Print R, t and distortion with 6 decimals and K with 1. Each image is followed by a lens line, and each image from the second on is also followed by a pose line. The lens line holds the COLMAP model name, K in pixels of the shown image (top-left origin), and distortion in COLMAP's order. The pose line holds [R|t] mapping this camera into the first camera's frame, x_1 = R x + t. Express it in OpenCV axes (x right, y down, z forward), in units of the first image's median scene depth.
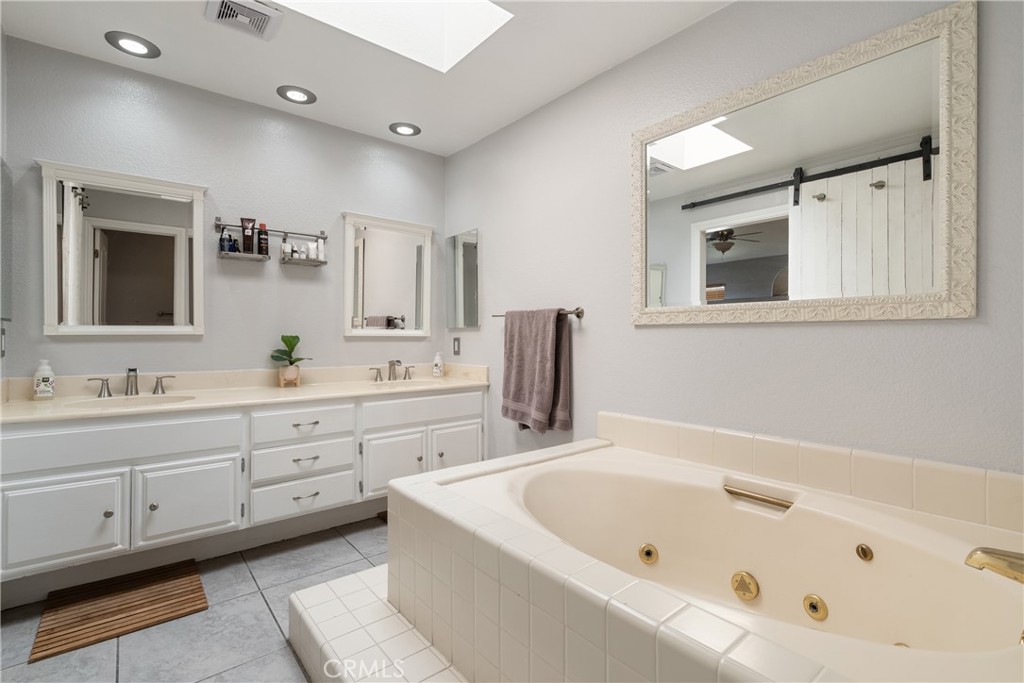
lens RADIAL K [[472.9, 0, 518.0], [0, 472.9, 336.7], [0, 0, 1]] dist [-0.001155, 0.000786]
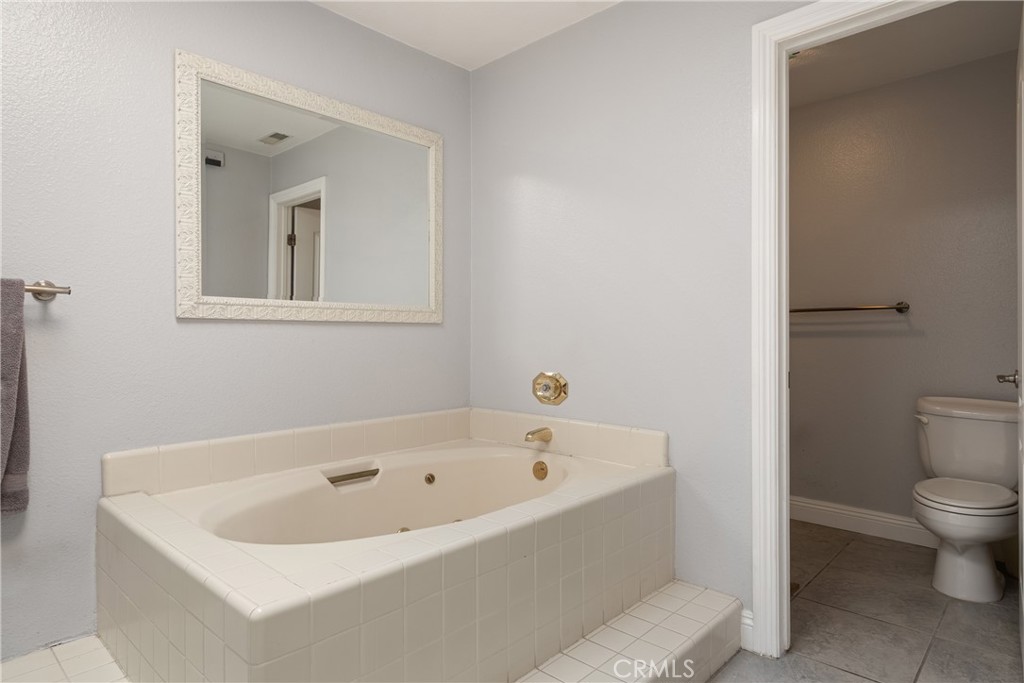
lens RADIAL K [[579.6, 0, 516.8], [0, 579.6, 338.7], [0, 0, 1]] dist [0.000184, 0.000028]
pose [[-0.124488, -0.004164, 0.992212, -0.794088], [0.002220, 0.999988, 0.004476, 0.004701], [-0.992219, 0.002760, -0.124477, 0.678917]]
